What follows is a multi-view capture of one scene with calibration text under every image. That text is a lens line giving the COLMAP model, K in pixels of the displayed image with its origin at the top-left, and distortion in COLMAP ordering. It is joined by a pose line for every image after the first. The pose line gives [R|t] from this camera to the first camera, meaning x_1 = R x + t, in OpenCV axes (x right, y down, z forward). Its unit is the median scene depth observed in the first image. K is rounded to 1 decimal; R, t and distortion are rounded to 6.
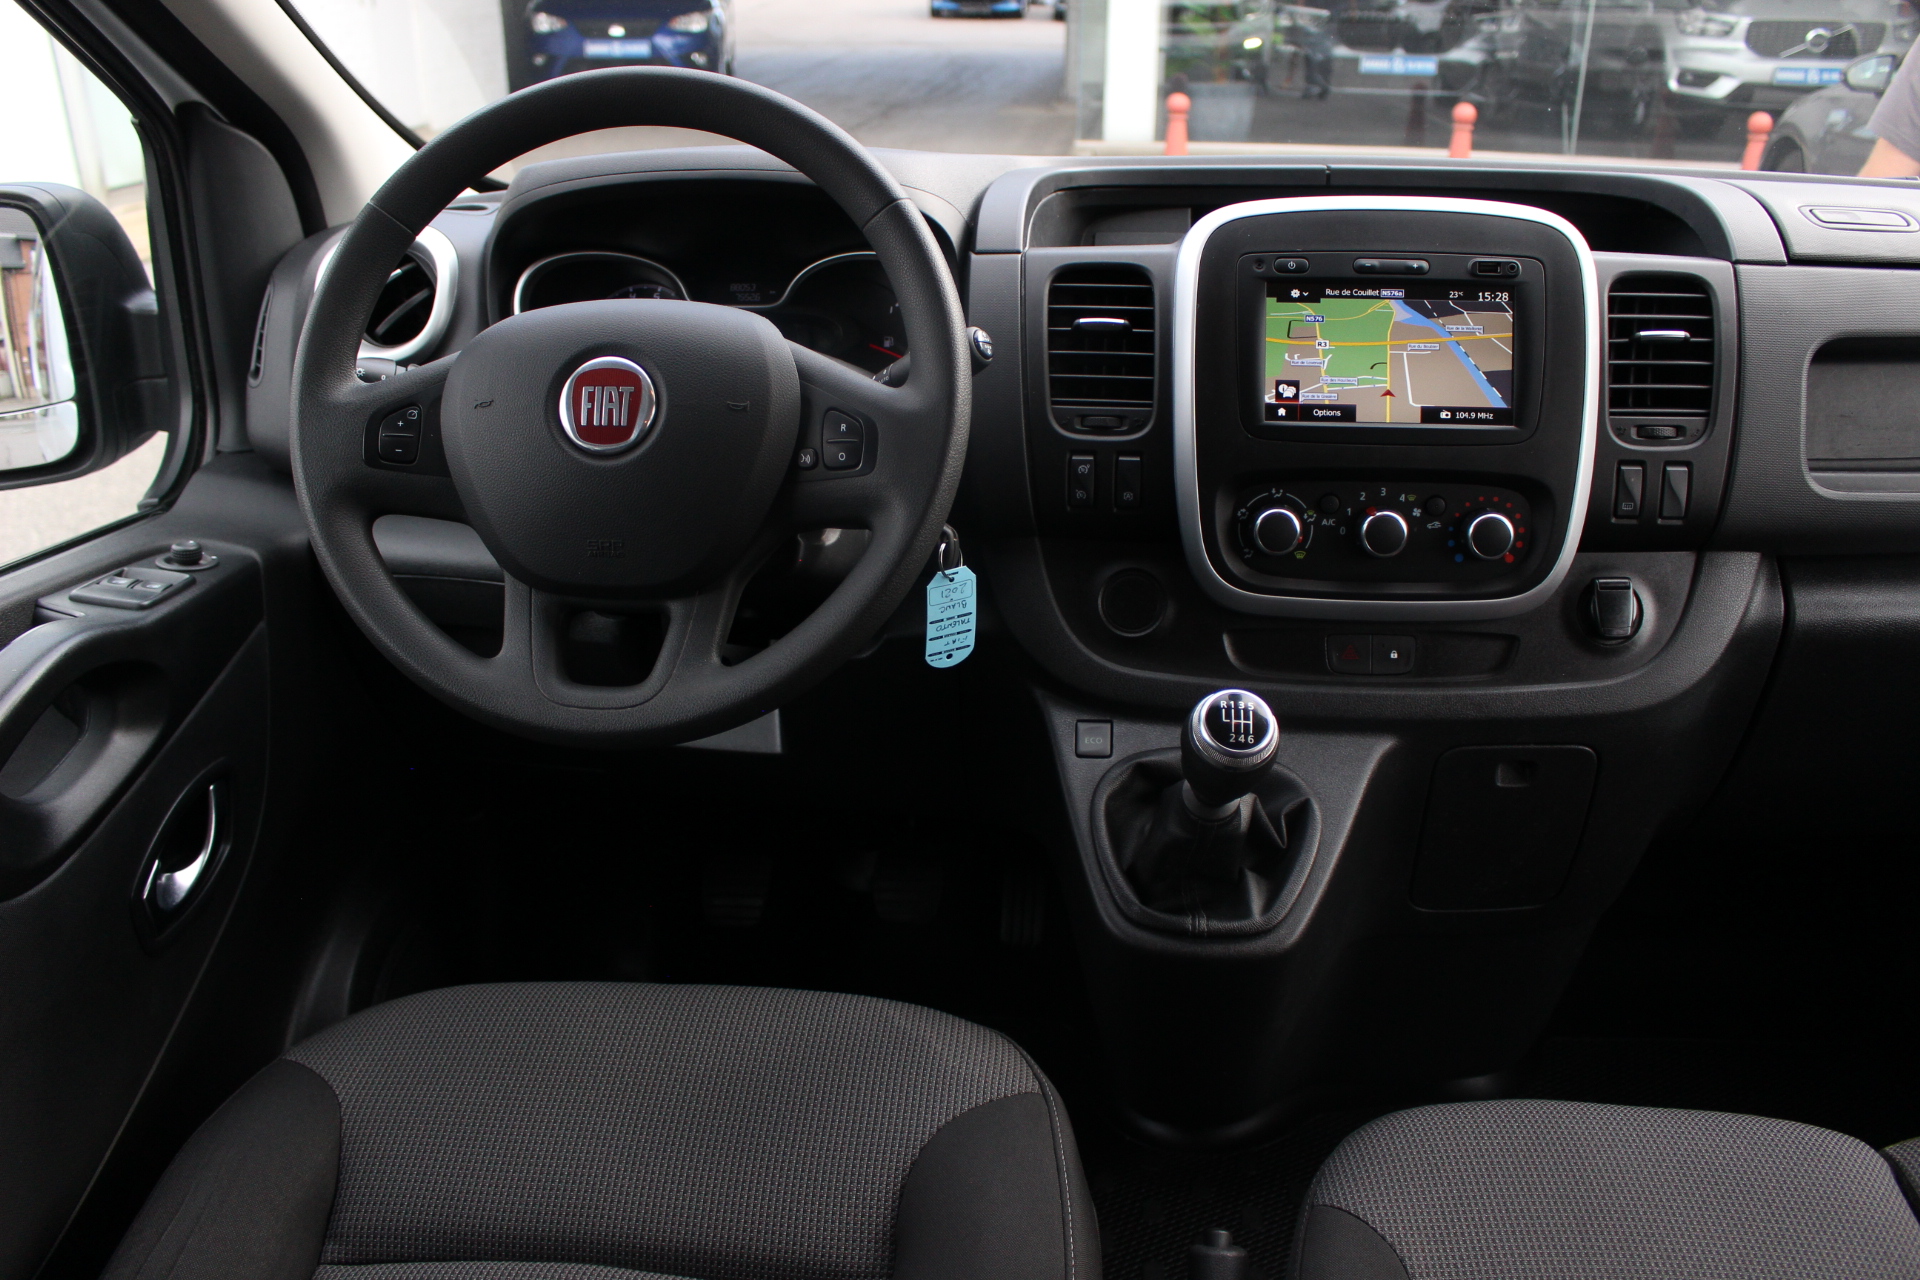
lens RADIAL K [[1596.2, 0, 926.7], [0, 1596.2, 637.3], [0, 0, 1]] dist [-0.168399, 0.131487]
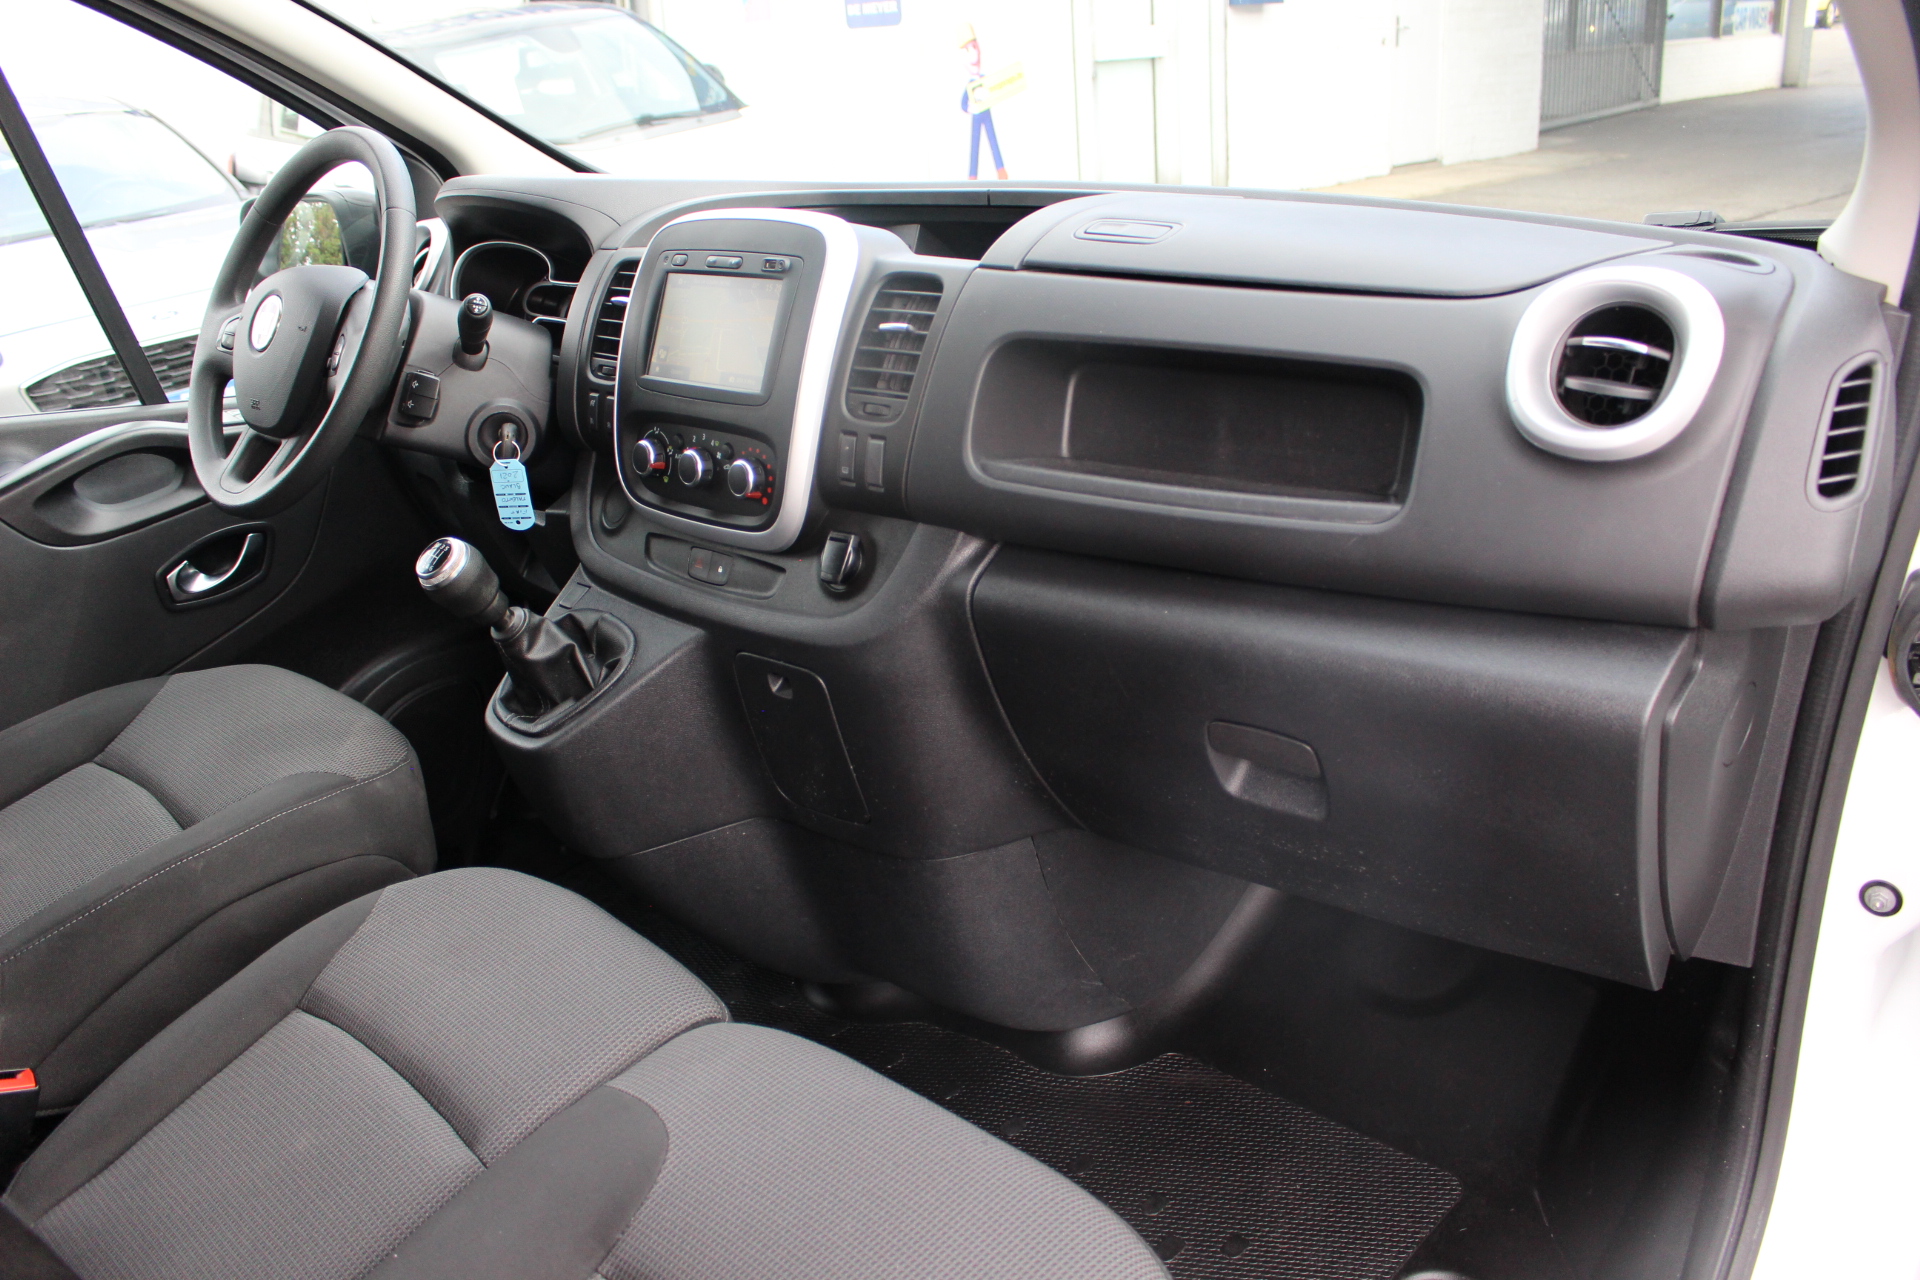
lens RADIAL K [[1596.2, 0, 926.7], [0, 1596.2, 637.3], [0, 0, 1]] dist [-0.168399, 0.131487]
pose [[0.768723, 0.190138, -0.610666, 1.255601], [-0.206329, 0.977465, 0.044613, -0.027921], [0.605387, 0.091702, 0.790631, 0.104793]]
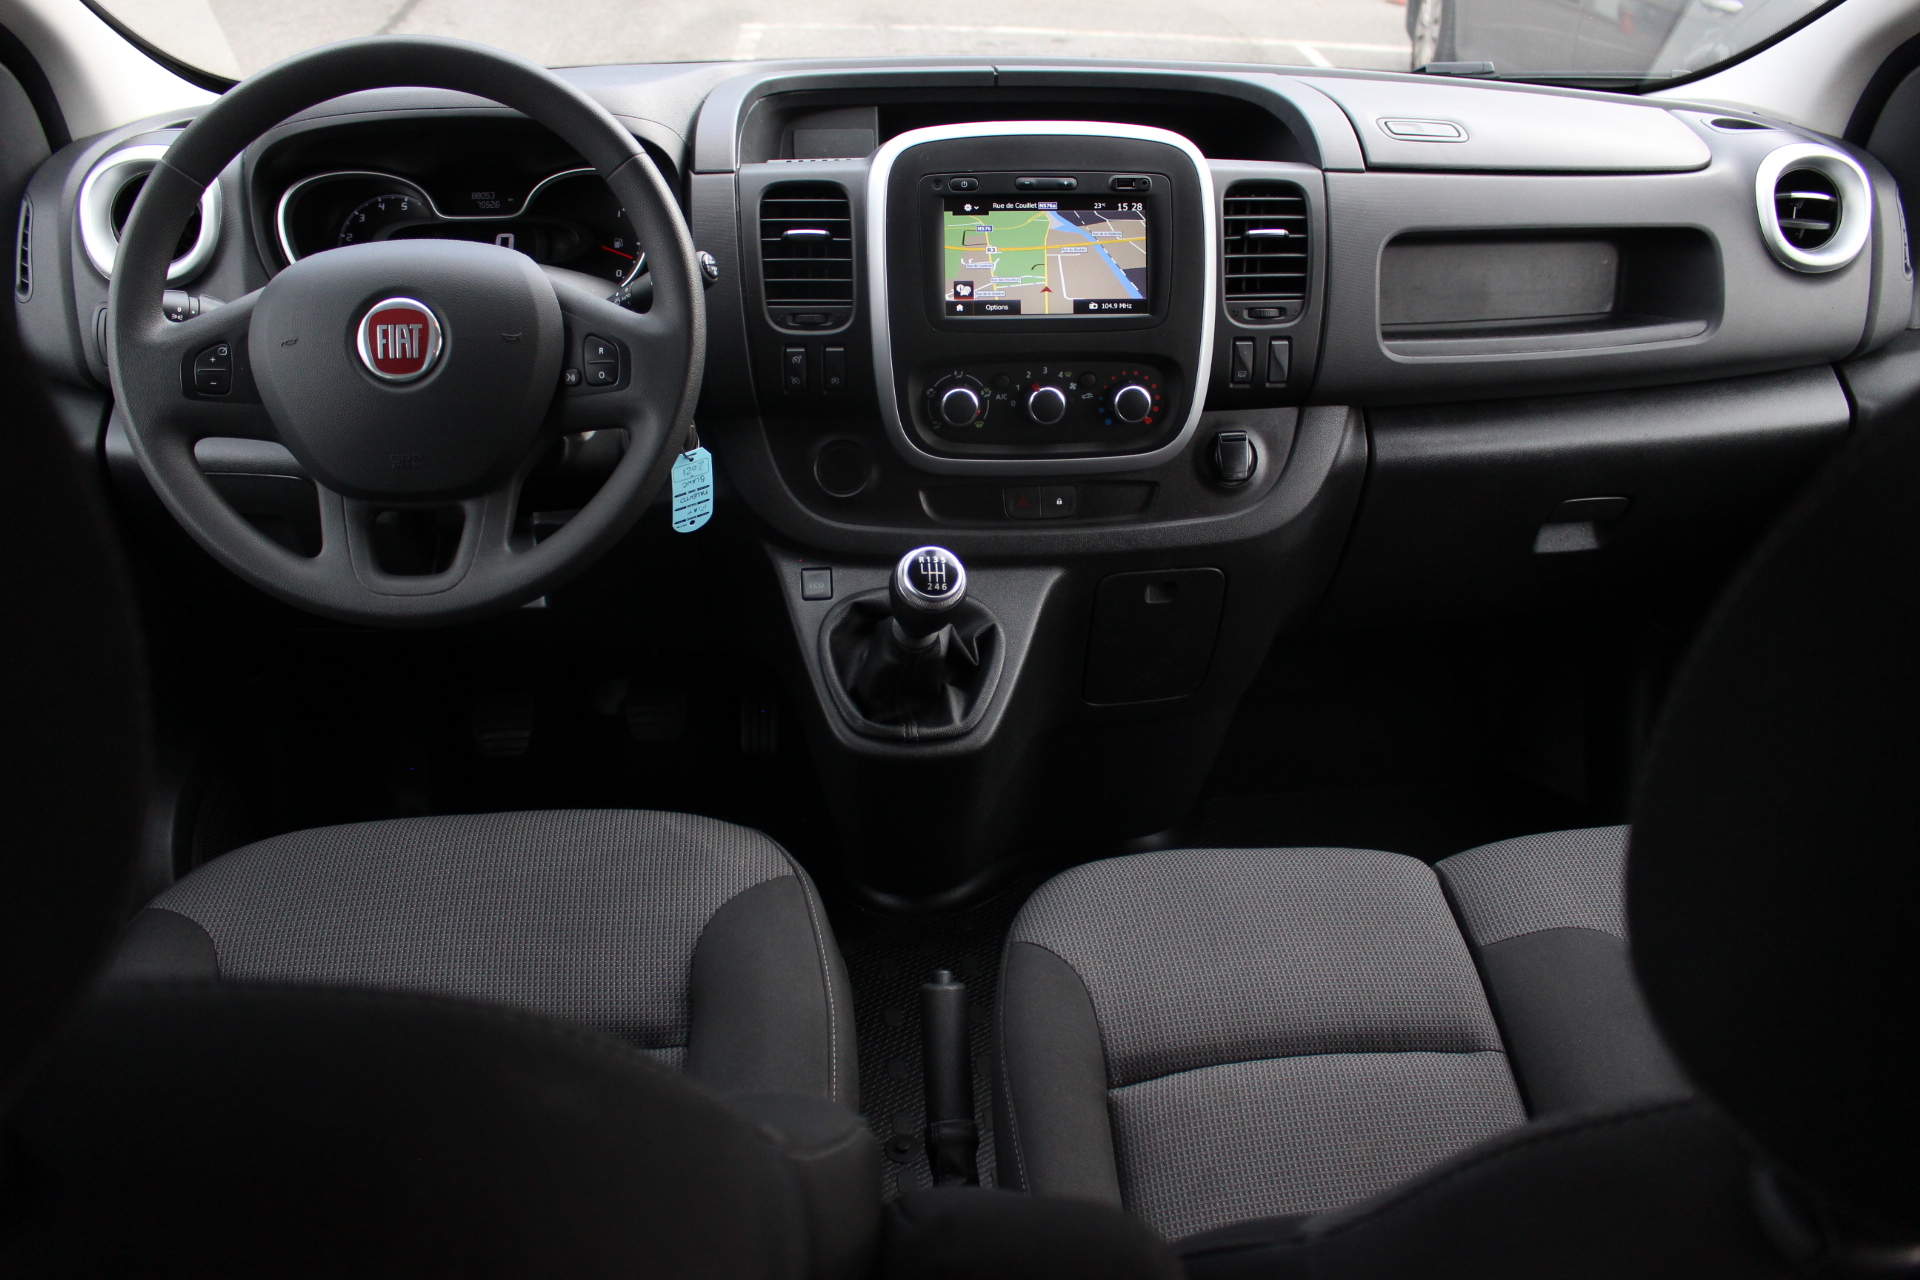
lens RADIAL K [[1596.2, 0, 926.7], [0, 1596.2, 637.3], [0, 0, 1]] dist [-0.168399, 0.131487]
pose [[0.981420, -0.068464, 0.179239, -0.034063], [0.044932, 0.990203, 0.132205, -0.054601], [-0.186534, -0.121696, 0.974882, -0.206133]]
